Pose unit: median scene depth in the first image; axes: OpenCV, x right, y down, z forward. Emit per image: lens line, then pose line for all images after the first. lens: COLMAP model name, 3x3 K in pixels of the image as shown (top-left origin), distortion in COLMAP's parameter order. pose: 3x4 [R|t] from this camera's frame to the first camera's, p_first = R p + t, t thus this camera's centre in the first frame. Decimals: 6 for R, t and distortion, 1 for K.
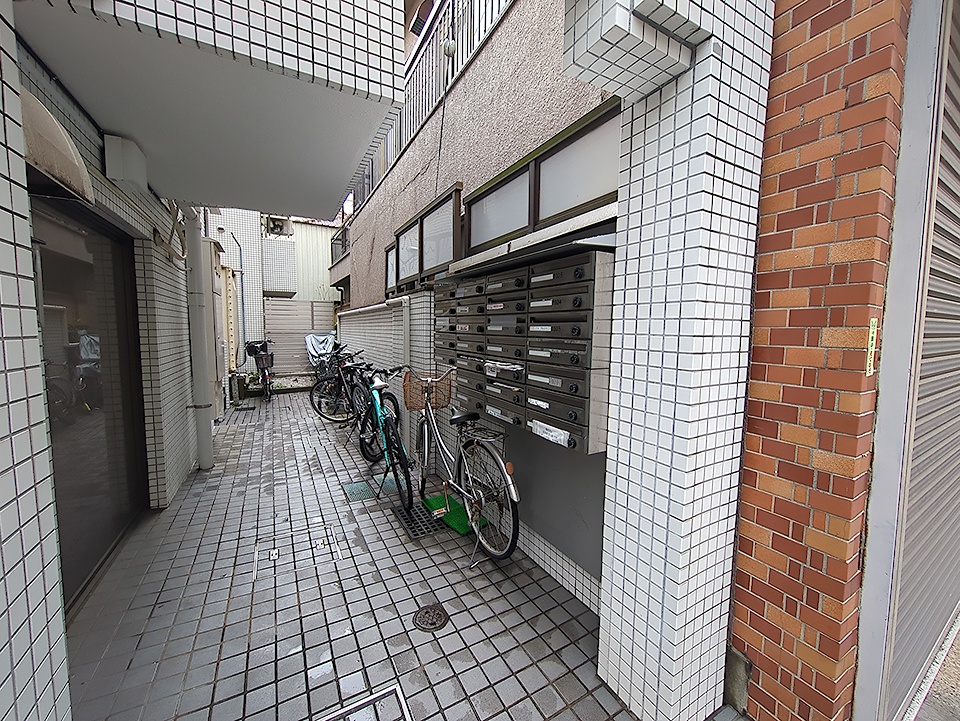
lens RADIAL K [[358.9, 0, 479.3], [0, 358.9, 356.8], [0, 0, 1]] dist [-0.000551, -0.000021]
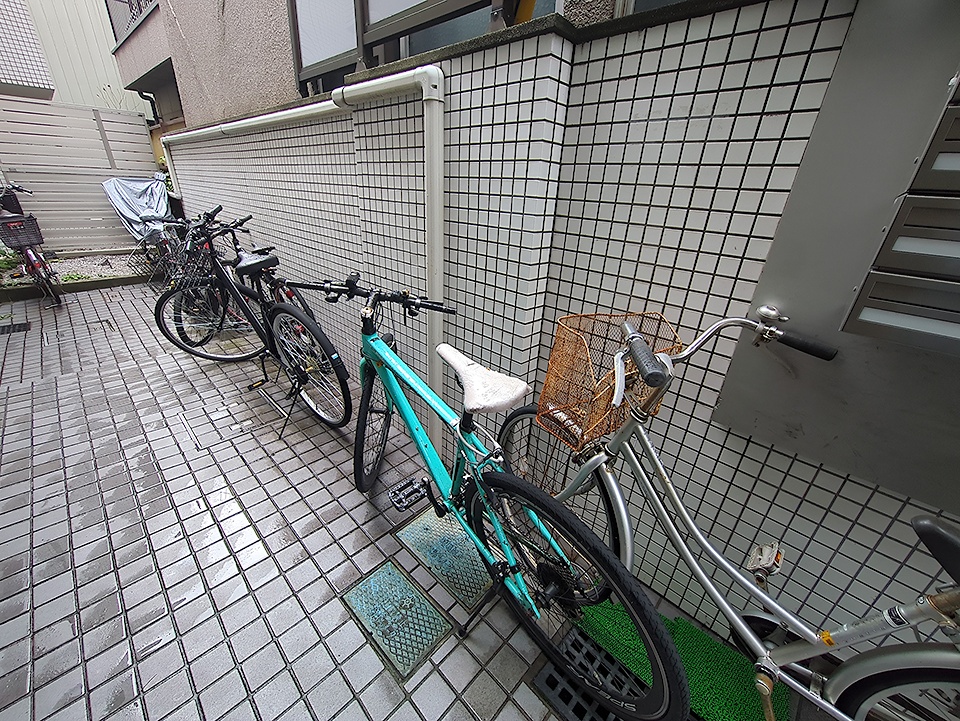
lens RADIAL K [[379.0, 0, 480.0], [0, 379.0, 359.9], [0, 0, 1]] dist [0.001480, 0.000302]
pose [[0.958858, -0.078825, 0.272725, -0.127584], [-0.020785, 0.938607, 0.344361, -0.014710], [-0.283126, -0.335862, 0.898352, 0.257717]]
